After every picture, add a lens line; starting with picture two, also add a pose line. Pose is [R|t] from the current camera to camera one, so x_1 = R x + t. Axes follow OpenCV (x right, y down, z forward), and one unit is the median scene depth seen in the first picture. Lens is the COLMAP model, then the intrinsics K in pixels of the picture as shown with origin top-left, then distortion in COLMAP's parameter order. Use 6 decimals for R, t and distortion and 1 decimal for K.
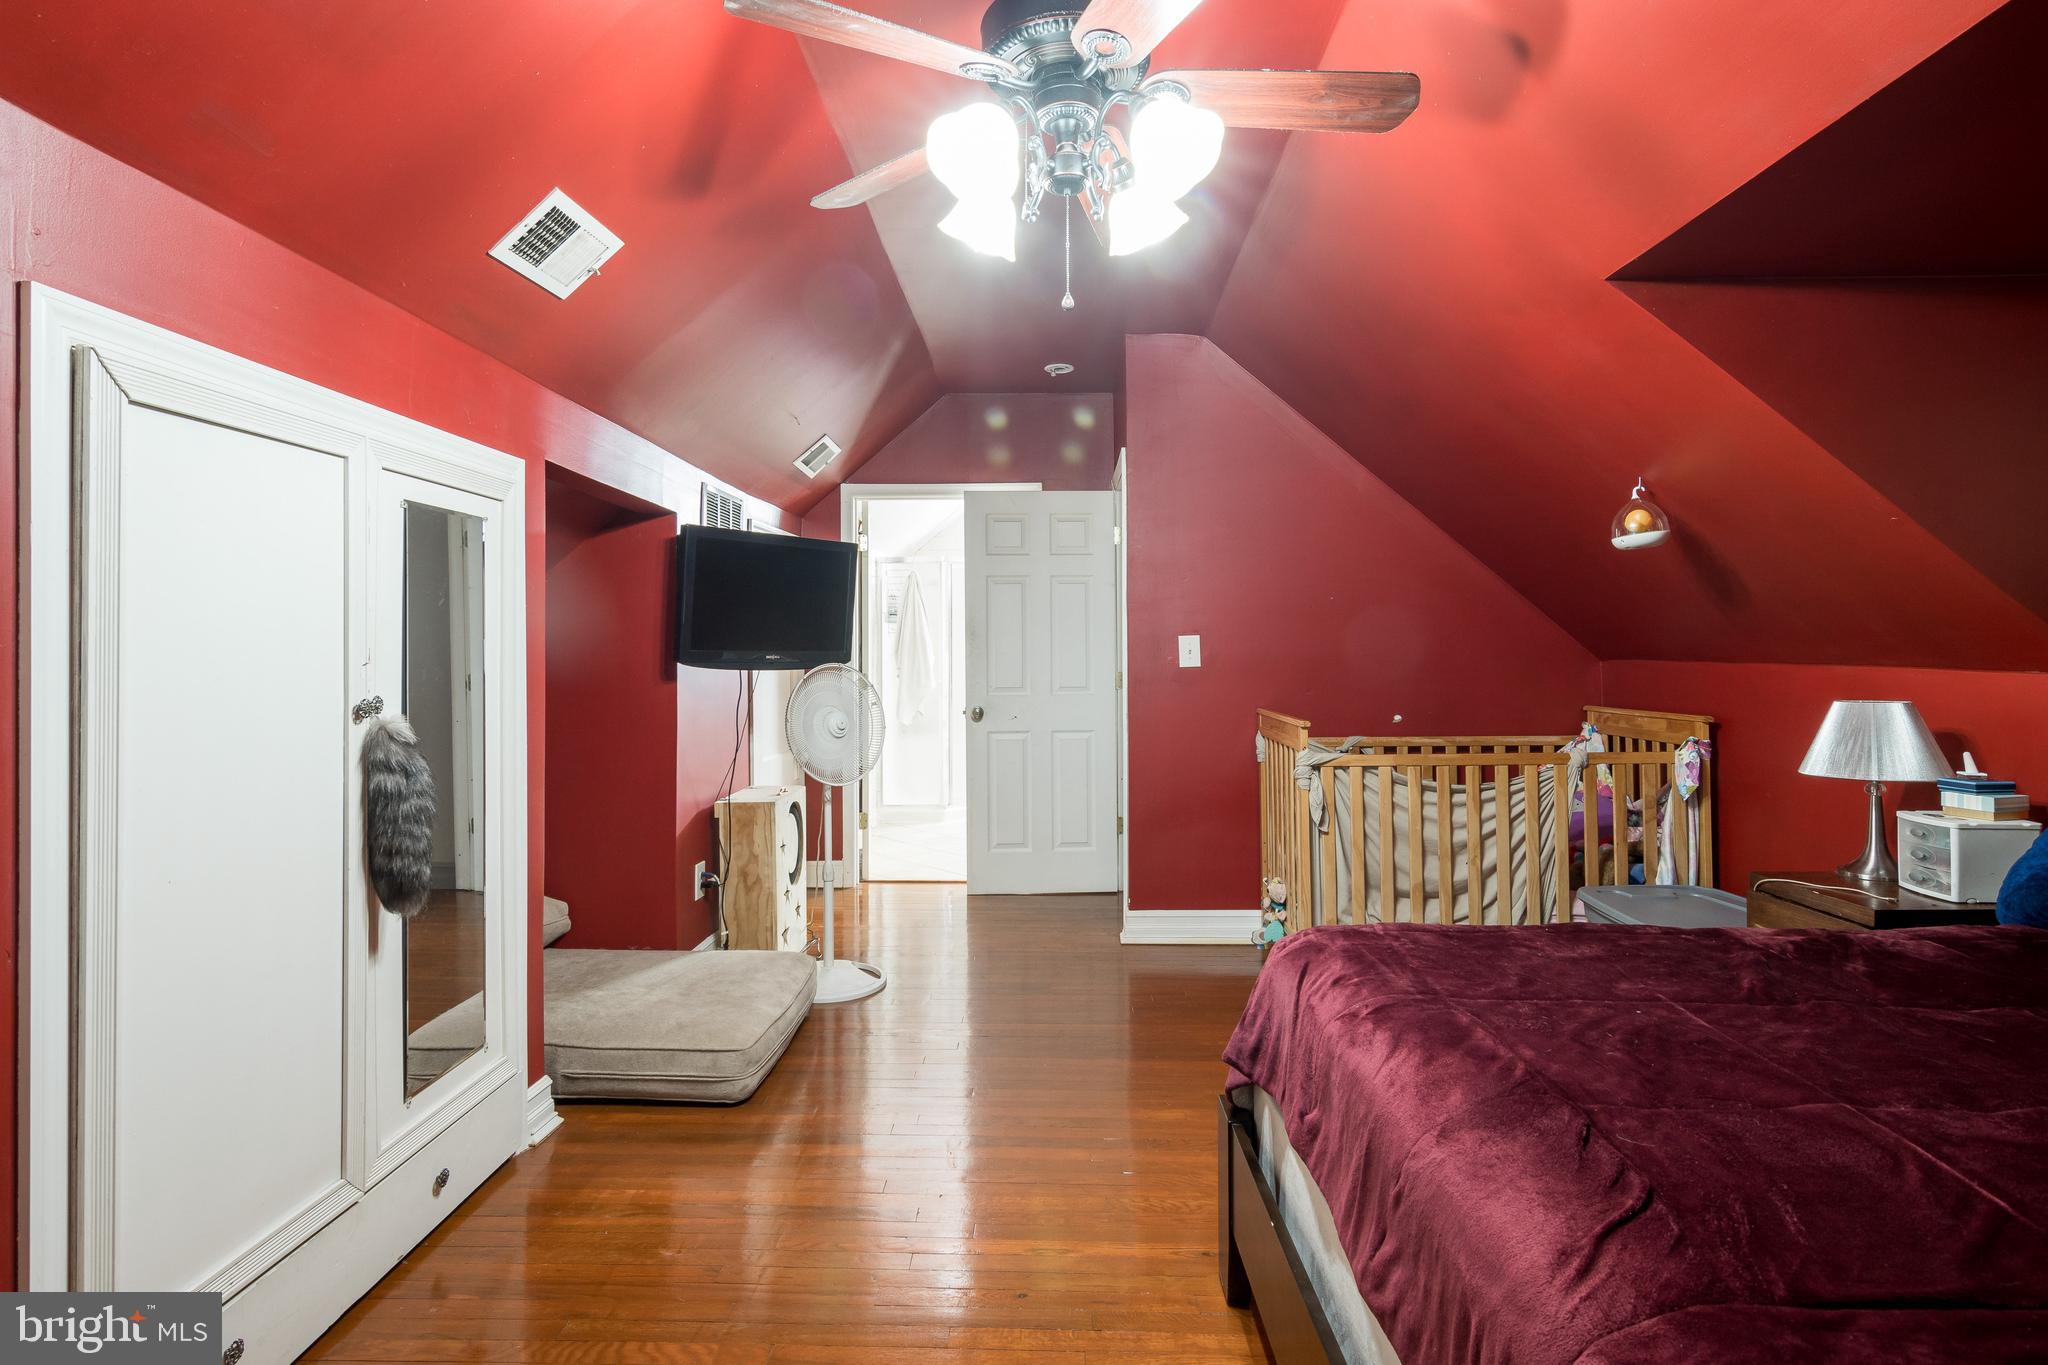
lens RADIAL K [[1043.4, 0, 1030.6], [0, 1043.4, 636.7], [0, 0, 1]] dist [0.019394, -0.010009]
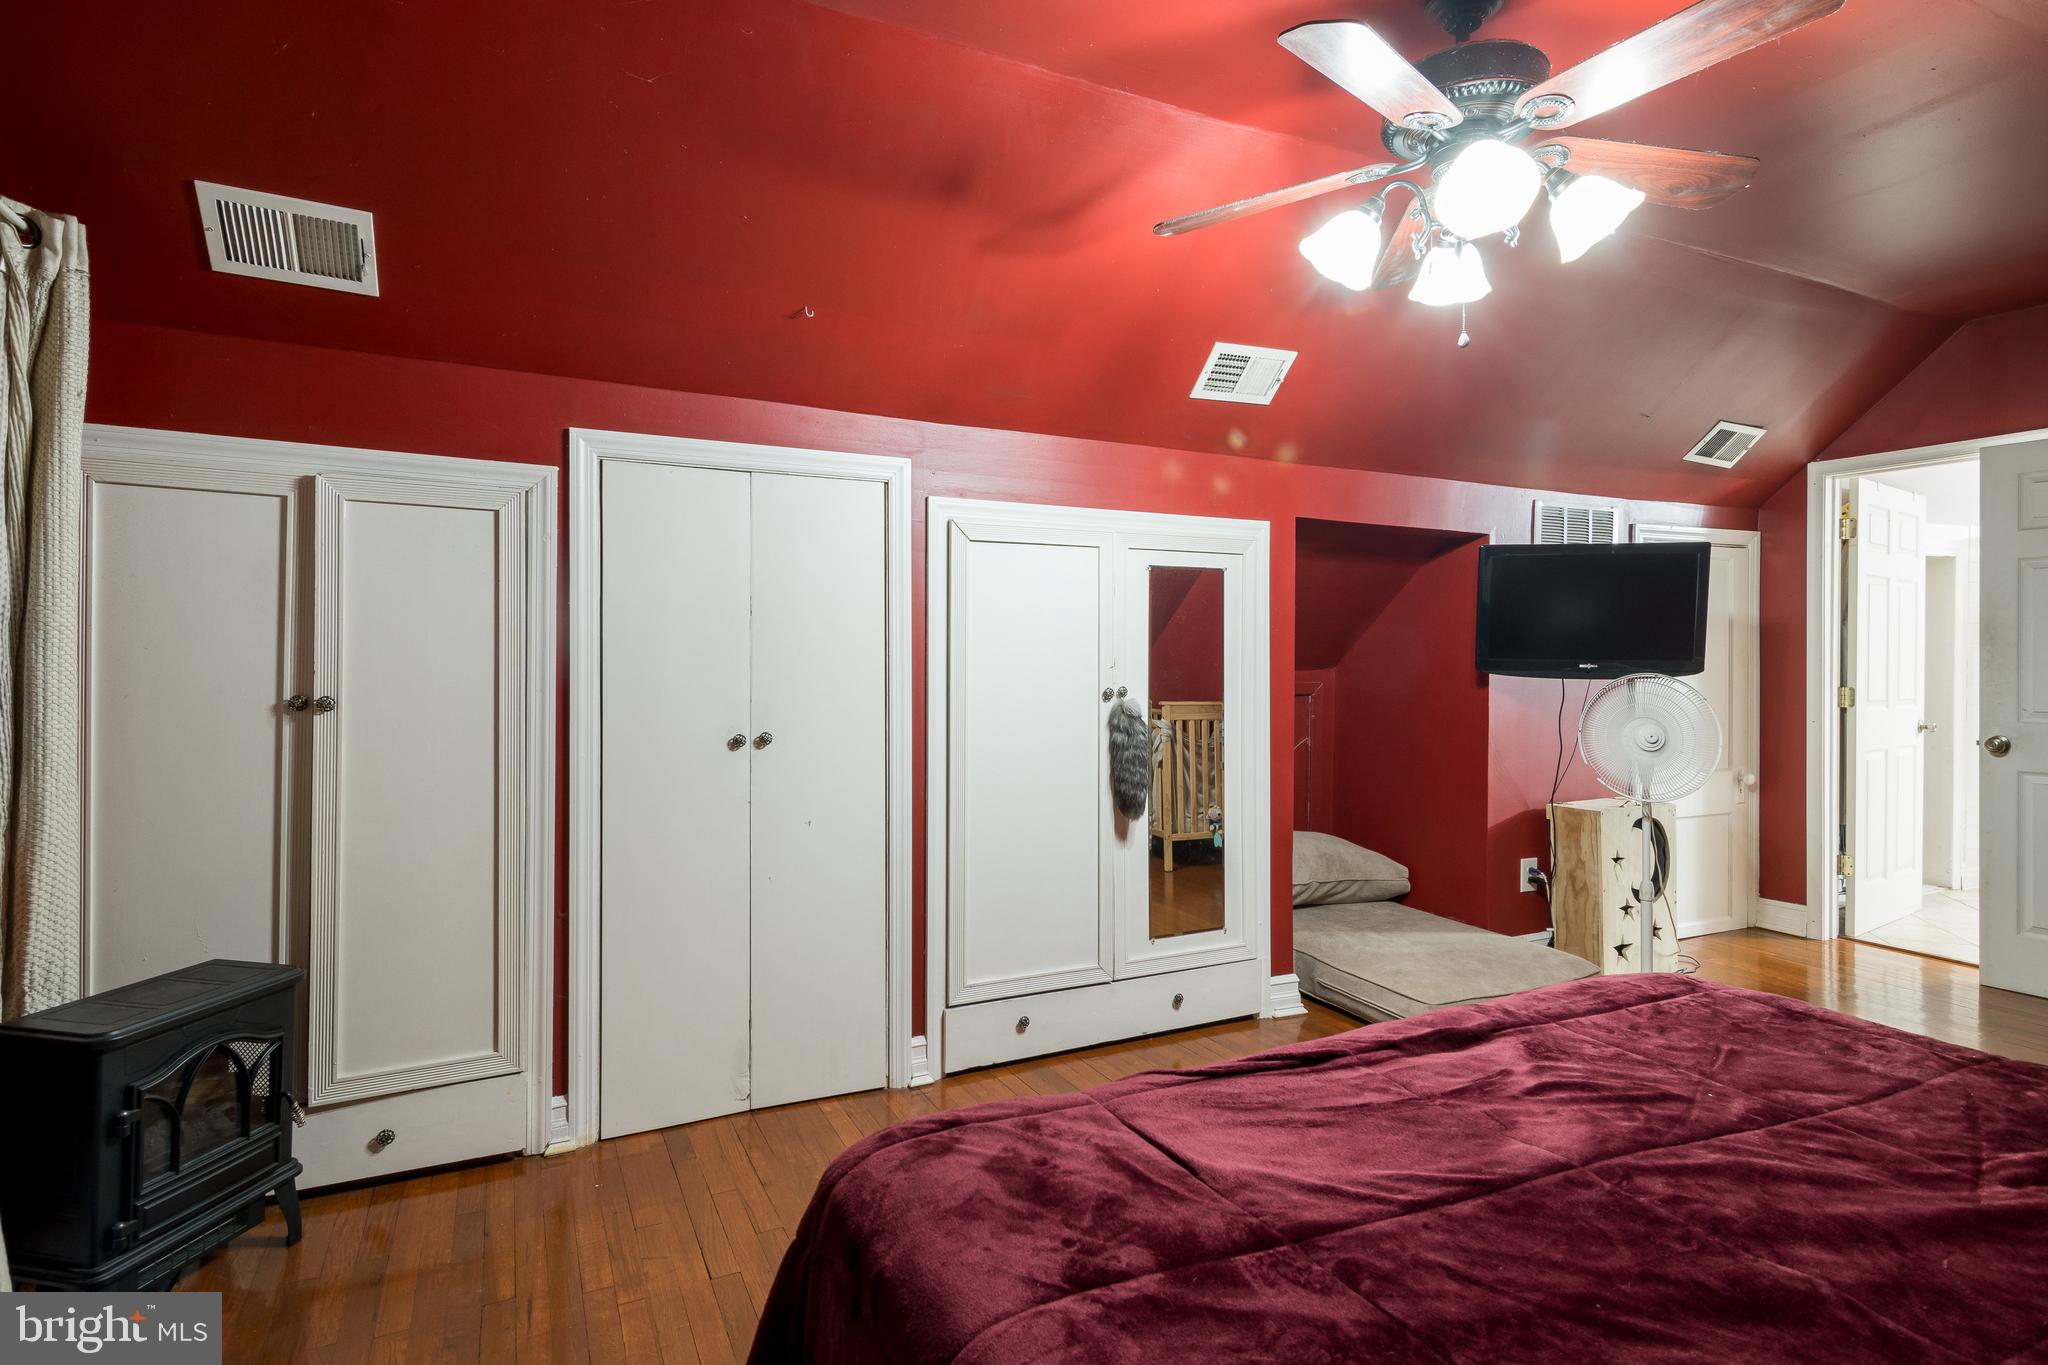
lens RADIAL K [[1039.8, 0, 1013.5], [0, 1039.8, 649.4], [0, 0, 1]] dist [0.023123, -0.012423]
pose [[0.461102, -0.004604, -0.887335, 0.409566], [0.009583, 0.999954, -0.000209, -0.002097], [0.887296, -0.008407, 0.461125, 0.045350]]
